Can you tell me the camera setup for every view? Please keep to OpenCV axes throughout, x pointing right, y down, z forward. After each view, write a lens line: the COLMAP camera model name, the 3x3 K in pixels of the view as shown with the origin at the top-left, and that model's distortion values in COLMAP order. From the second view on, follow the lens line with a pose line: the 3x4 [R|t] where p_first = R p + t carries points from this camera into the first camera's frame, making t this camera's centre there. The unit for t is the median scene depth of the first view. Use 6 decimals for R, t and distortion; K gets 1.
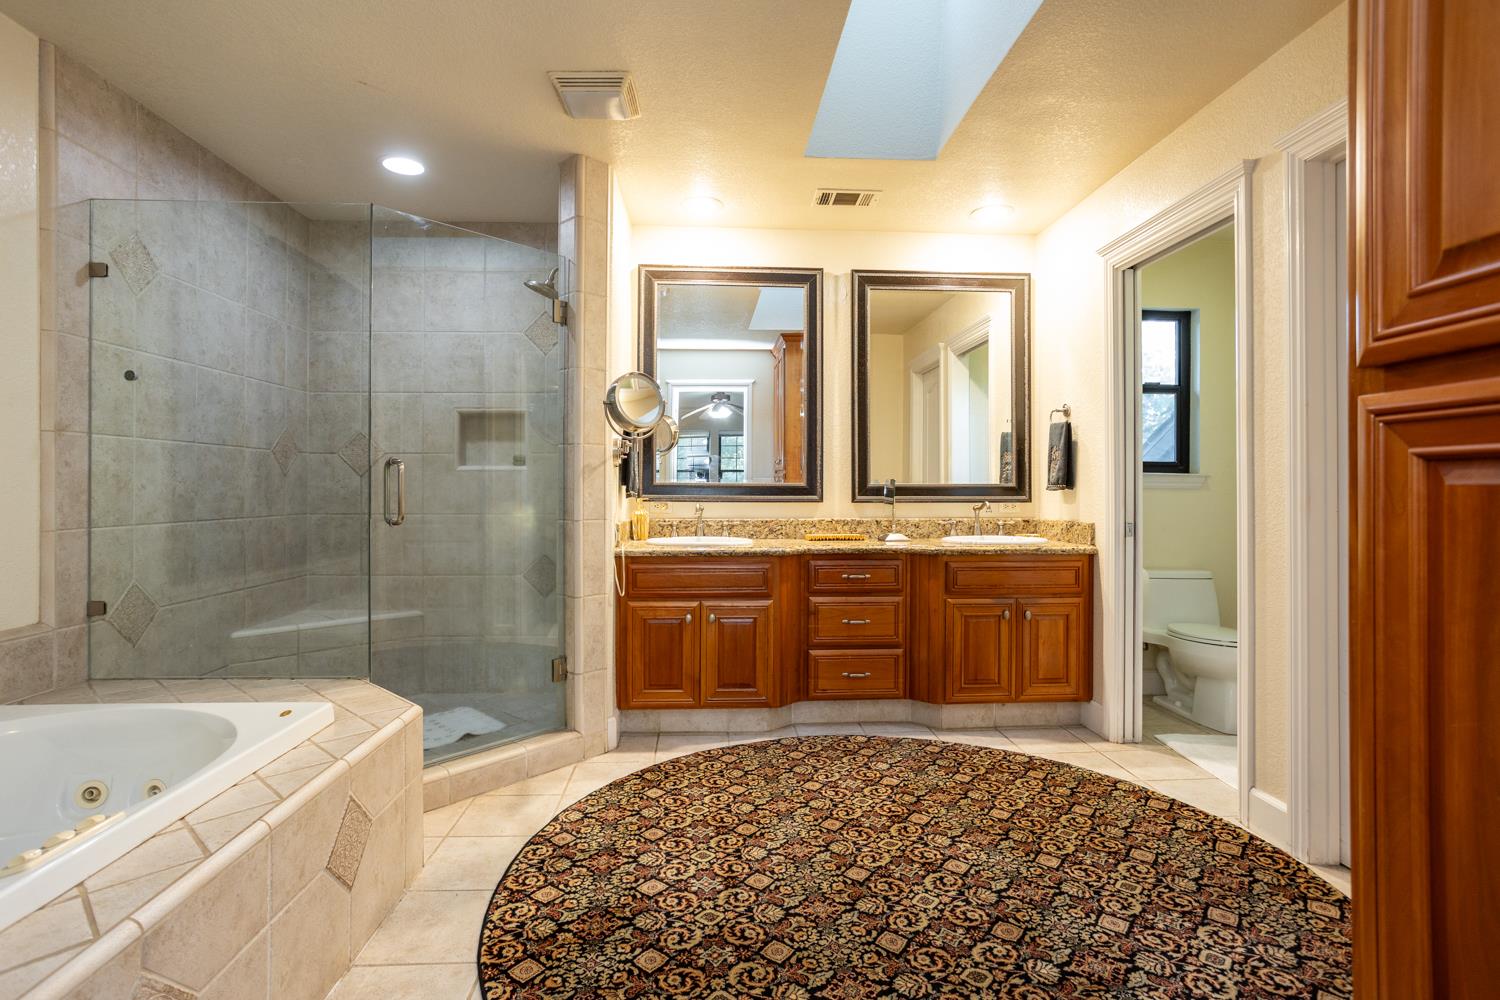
lens RADIAL K [[727.8, 0, 738.5], [0, 727.8, 491.9], [0, 0, 1]] dist [-0.056552, 0.034923]
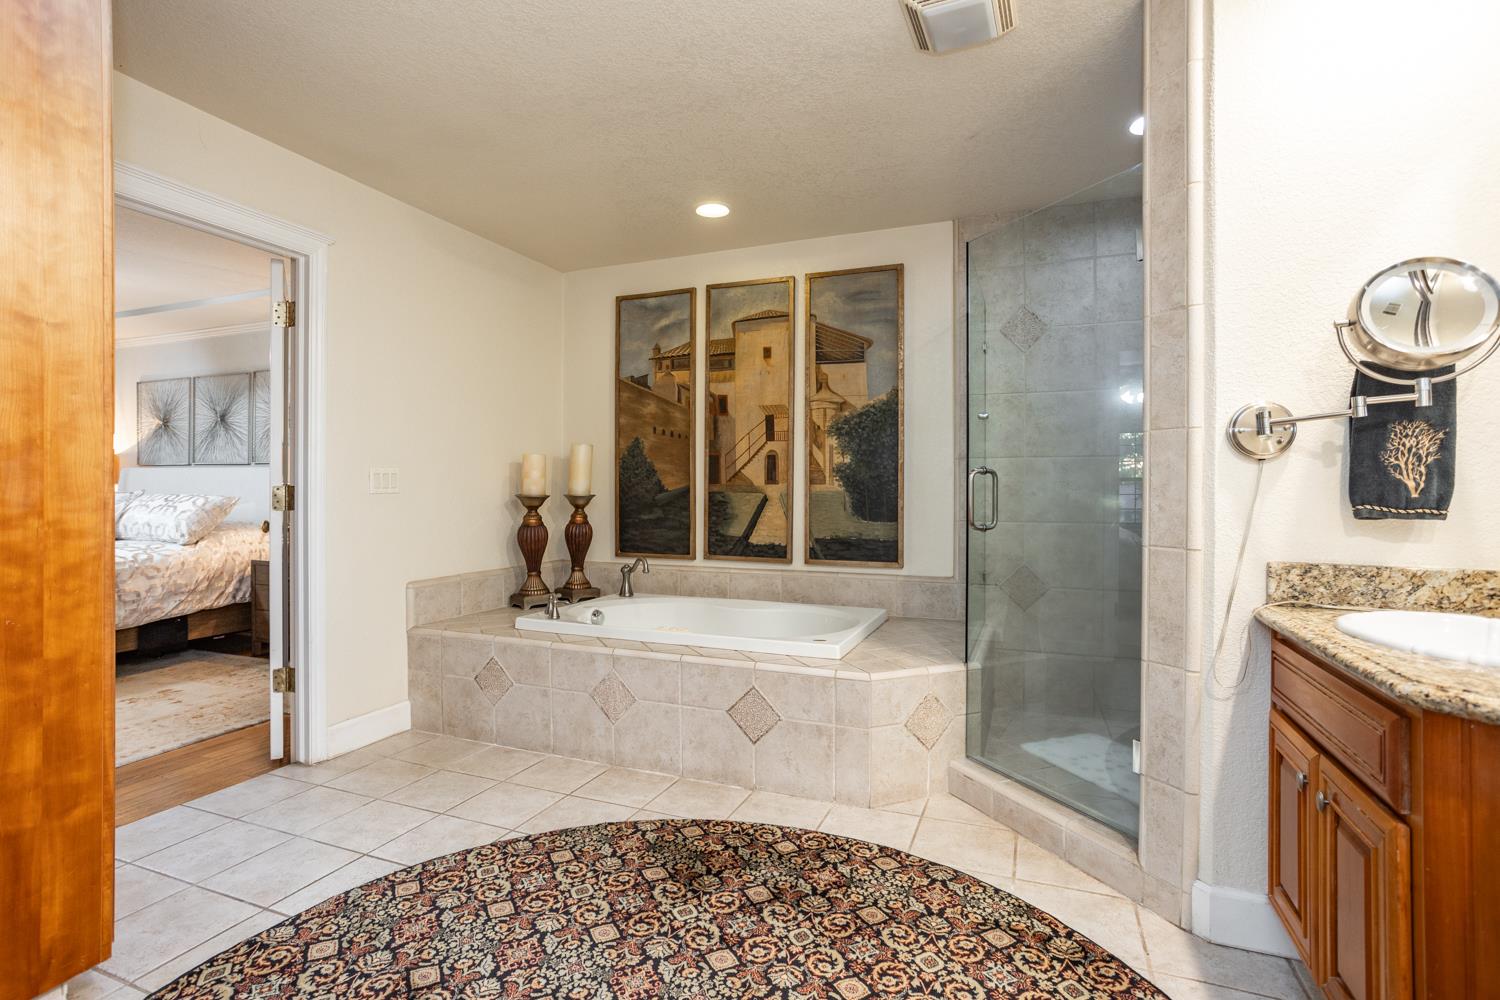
lens RADIAL K [[726.5, 0, 744.6], [0, 726.5, 492.2], [0, 0, 1]] dist [-0.056148, 0.035595]
pose [[-0.422070, 0.001182, -0.906562, 0.596497], [-0.005737, 0.999976, 0.003975, -0.011721], [0.906545, 0.006878, -0.422053, 1.048165]]
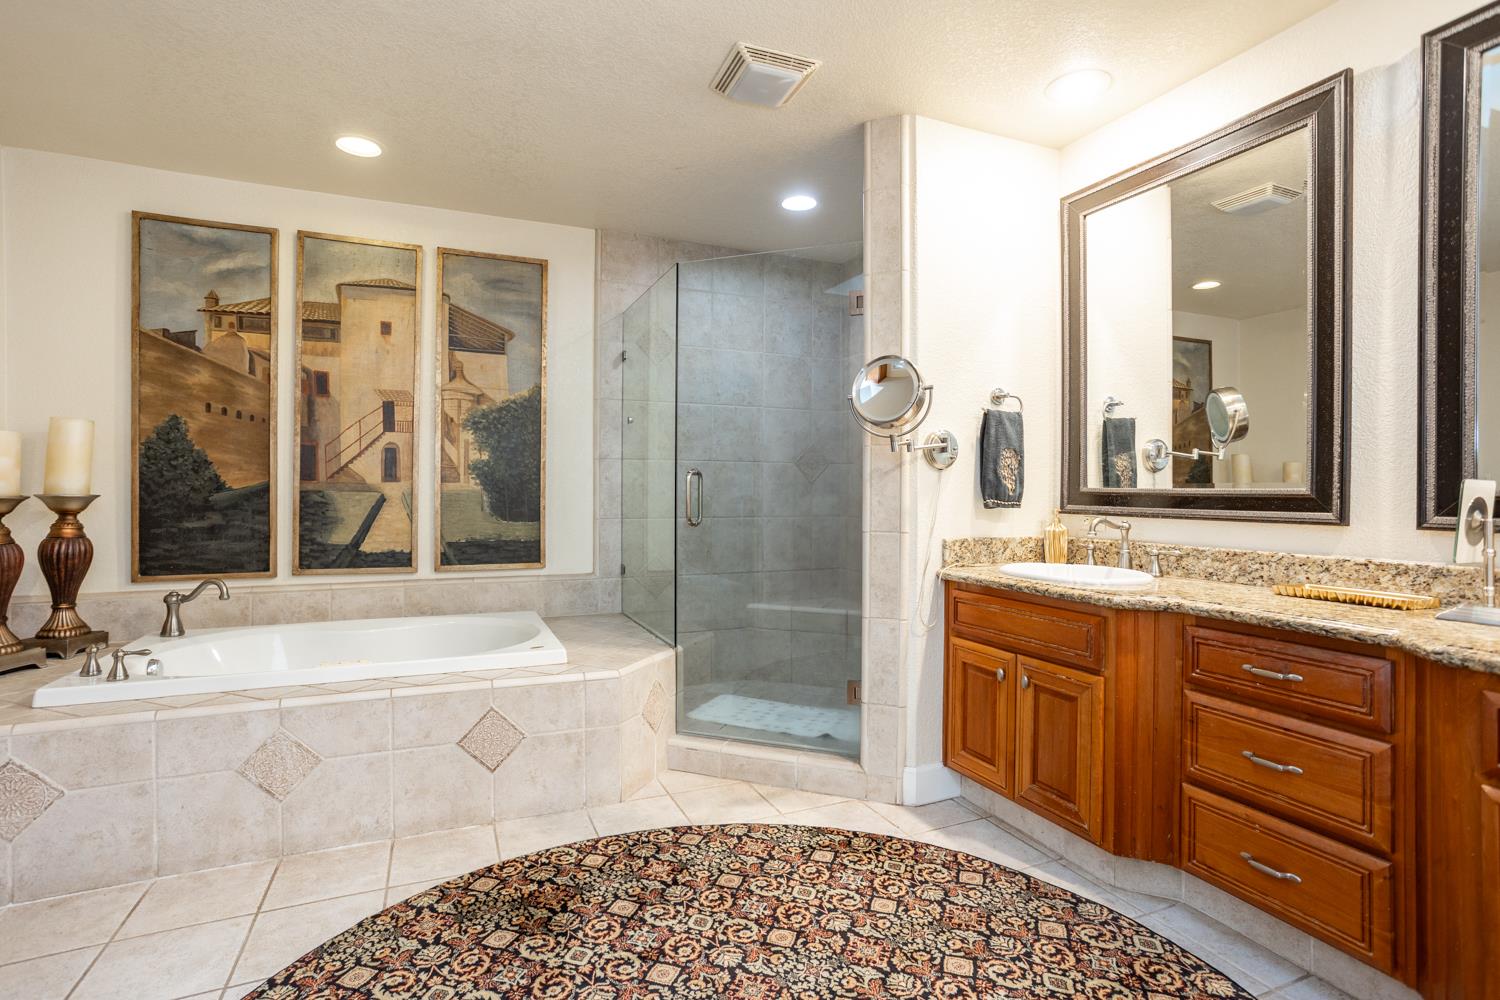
lens RADIAL K [[726.5, 0, 744.6], [0, 726.5, 492.2], [0, 0, 1]] dist [-0.056148, 0.035595]
pose [[0.350729, 0.002797, -0.936473, 0.628861], [-0.007291, 0.999973, 0.000256, -0.009065], [0.936449, 0.006738, 0.350740, 0.605887]]
